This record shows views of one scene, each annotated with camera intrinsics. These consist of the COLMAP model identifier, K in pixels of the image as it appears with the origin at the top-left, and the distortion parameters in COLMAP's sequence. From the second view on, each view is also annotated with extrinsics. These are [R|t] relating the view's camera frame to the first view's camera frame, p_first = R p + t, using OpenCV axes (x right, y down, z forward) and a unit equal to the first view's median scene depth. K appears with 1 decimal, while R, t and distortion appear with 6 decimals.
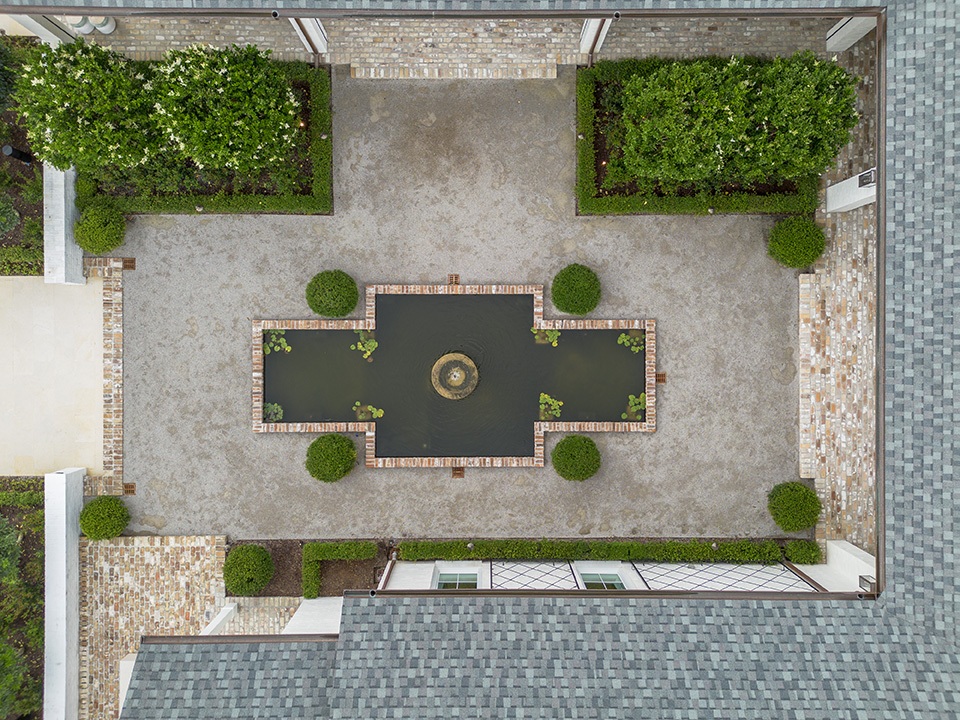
lens RADIAL K [[674.4, 0, 482.5], [0, 674.4, 360.4], [0, 0, 1]] dist [0.086763, -0.106703]
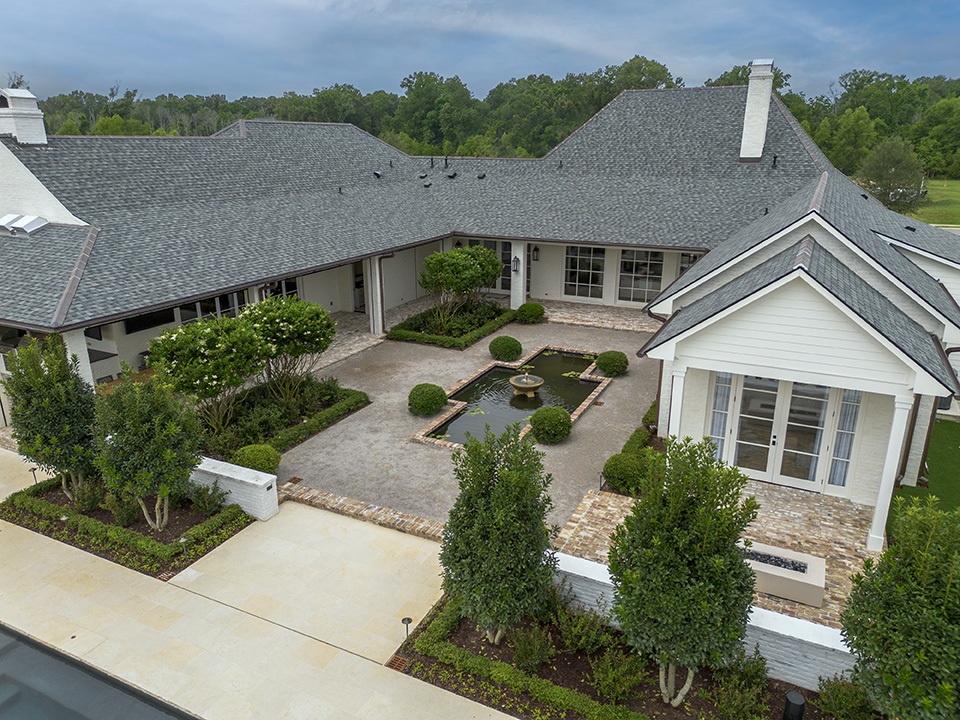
lens RADIAL K [[674.4, 0, 482.5], [0, 674.4, 360.4], [0, 0, 1]] dist [0.086763, -0.106703]
pose [[0.441253, -0.283841, 0.851311, -1.187857], [0.897368, 0.134109, -0.420411, 0.492930], [0.005162, 0.949447, 0.313886, 0.534349]]
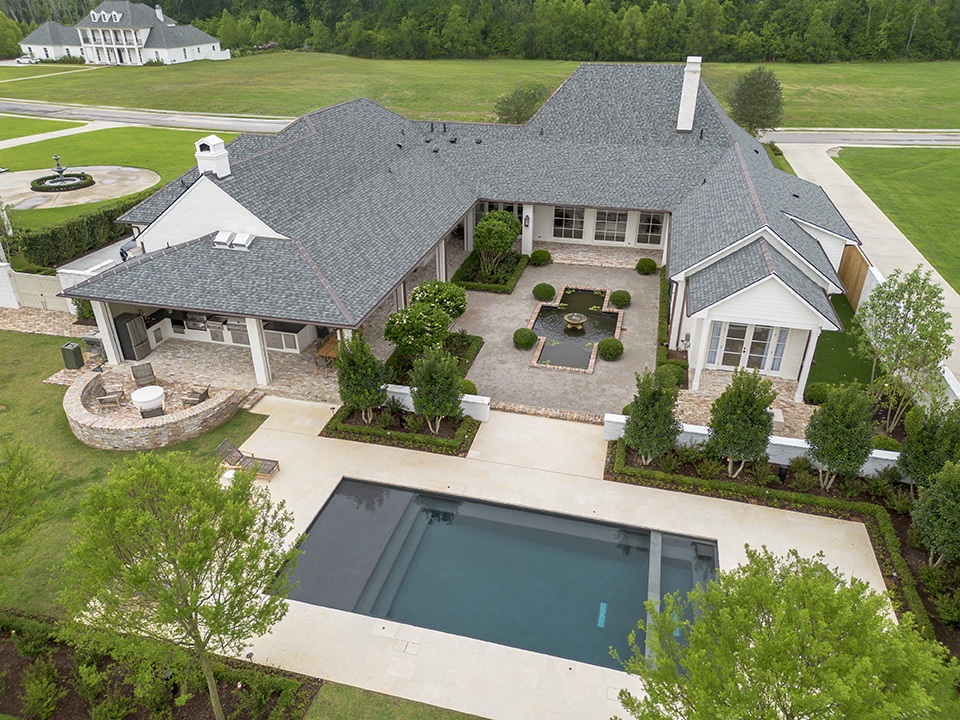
lens RADIAL K [[674.4, 0, 482.5], [0, 674.4, 360.4], [0, 0, 1]] dist [0.086763, -0.106703]
pose [[0.245487, -0.464240, 0.851010, -1.900355], [0.969394, 0.114505, -0.217173, 0.207548], [0.003376, 0.878277, 0.478140, 0.124420]]
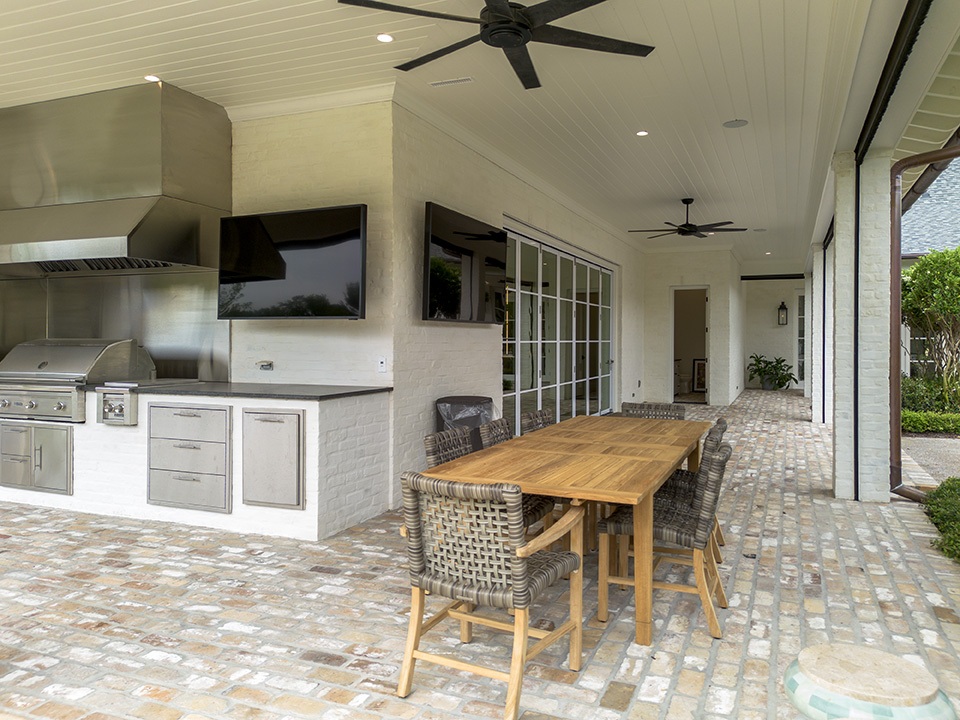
lens RADIAL K [[705.3, 0, 480.0], [0, 705.3, 360.0], [0, 0, 1]] dist [0.093414, -0.124967]
pose [[0.393841, -0.034008, 0.918549, -0.689186], [0.919167, 0.009444, -0.393756, -0.496798], [0.004716, 0.999377, 0.034978, 0.902811]]
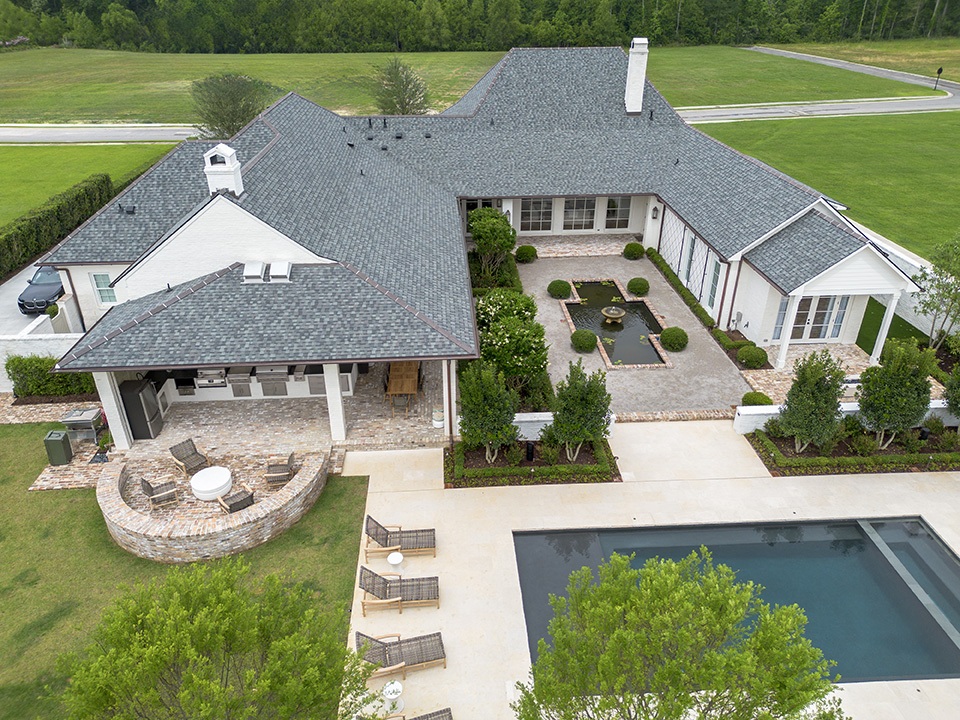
lens RADIAL K [[674.4, 0, 482.5], [0, 674.4, 360.4], [0, 0, 1]] dist [0.086763, -0.106703]
pose [[-0.065026, -0.485701, 0.871703, -1.780215], [0.997883, -0.032742, 0.056196, -0.467099], [0.001247, 0.873512, 0.486802, 0.160194]]
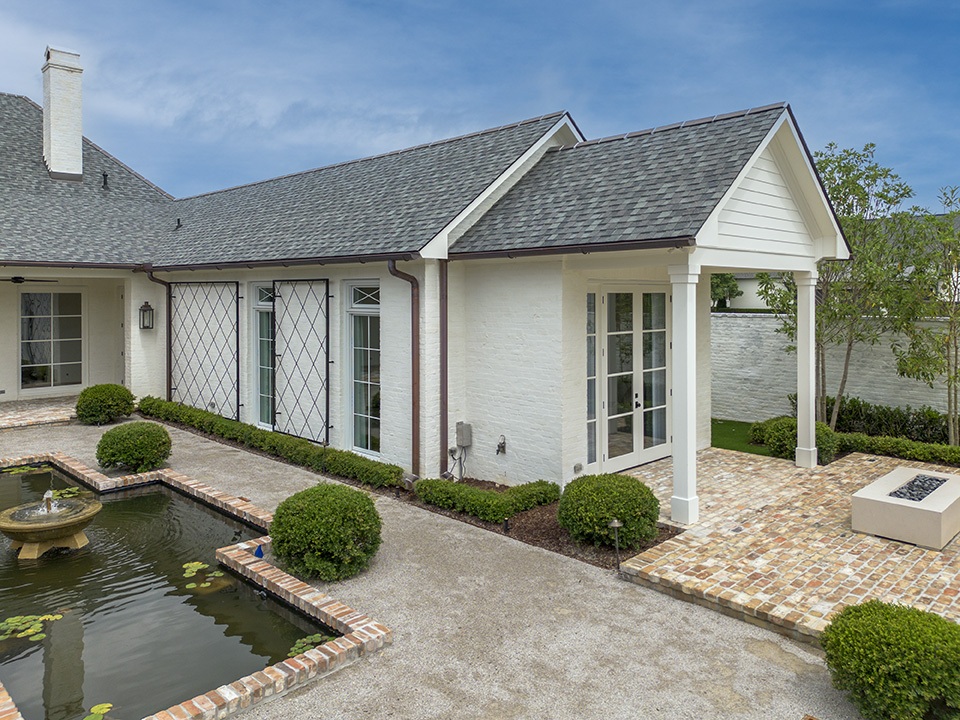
lens RADIAL K [[695.9, 0, 483.6], [0, 695.9, 297.9], [0, 0, 1]] dist [0.070949, -0.074634]
pose [[-0.709964, -0.008975, 0.704181, -0.626000], [0.704237, -0.007723, 0.709923, -0.118670], [-0.000933, 0.999930, 0.011804, 0.823249]]
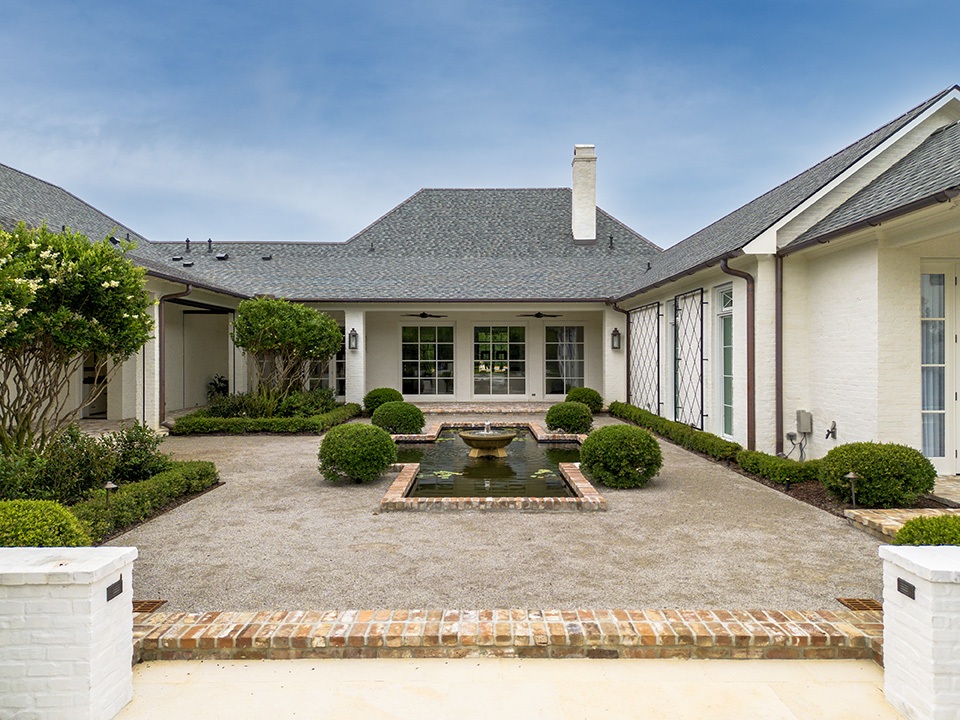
lens RADIAL K [[674.4, 0, 482.5], [0, 674.4, 360.4], [0, 0, 1]] dist [0.086763, -0.106703]
pose [[-0.003999, -0.009333, 0.999948, -0.831400], [0.999976, -0.005667, 0.003947, 0.014054], [0.005630, 0.999940, 0.009355, 0.891814]]
